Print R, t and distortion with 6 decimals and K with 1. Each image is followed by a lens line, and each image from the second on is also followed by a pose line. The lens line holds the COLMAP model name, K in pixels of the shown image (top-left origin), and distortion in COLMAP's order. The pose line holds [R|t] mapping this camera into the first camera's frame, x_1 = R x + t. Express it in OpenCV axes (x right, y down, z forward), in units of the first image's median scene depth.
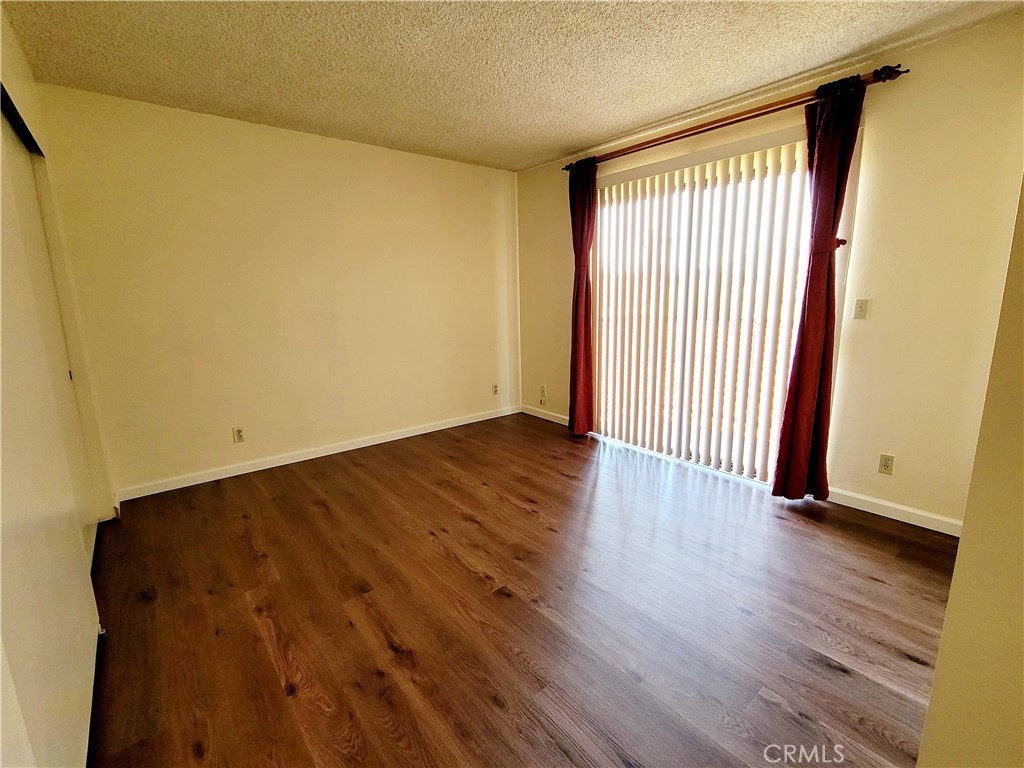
lens RADIAL K [[467.1, 0, 512.0], [0, 467.1, 384.0], [0, 0, 1]] dist [0.000342, 0.000031]
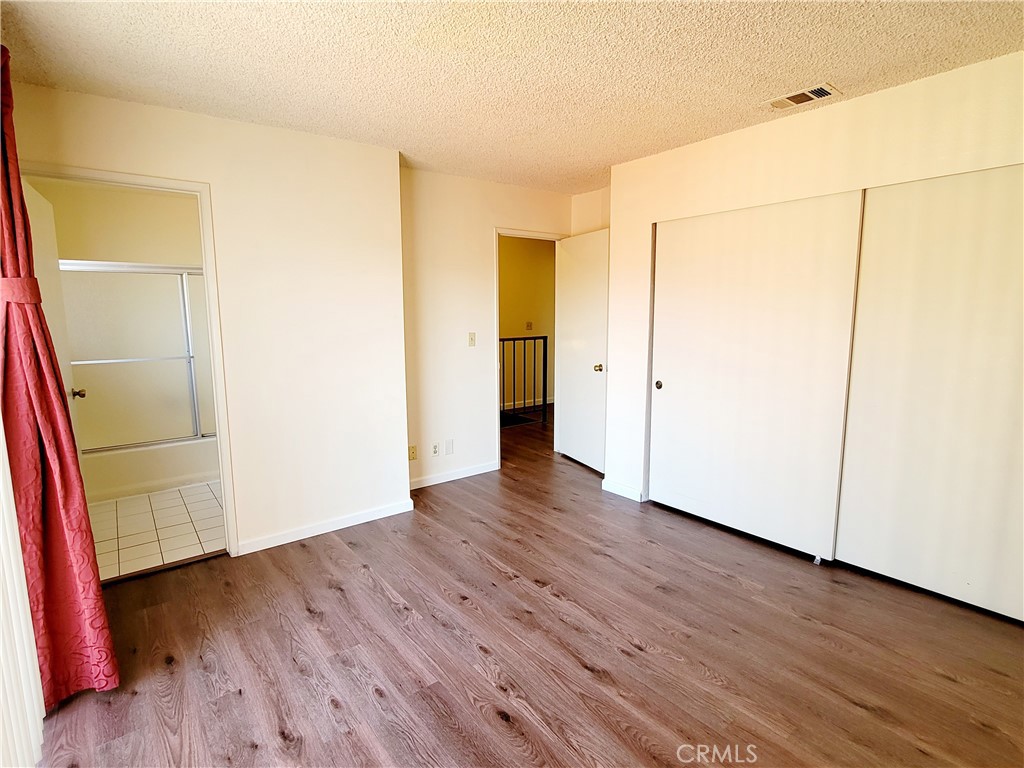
lens RADIAL K [[513.6, 0, 512.0], [0, 513.6, 384.0], [0, 0, 1]] dist [0.001968, 0.000275]
pose [[-0.999418, 0.022375, 0.025768, 0.009858], [0.029593, 0.944257, 0.327876, -0.398506], [-0.016995, 0.328448, -0.944369, 1.741111]]
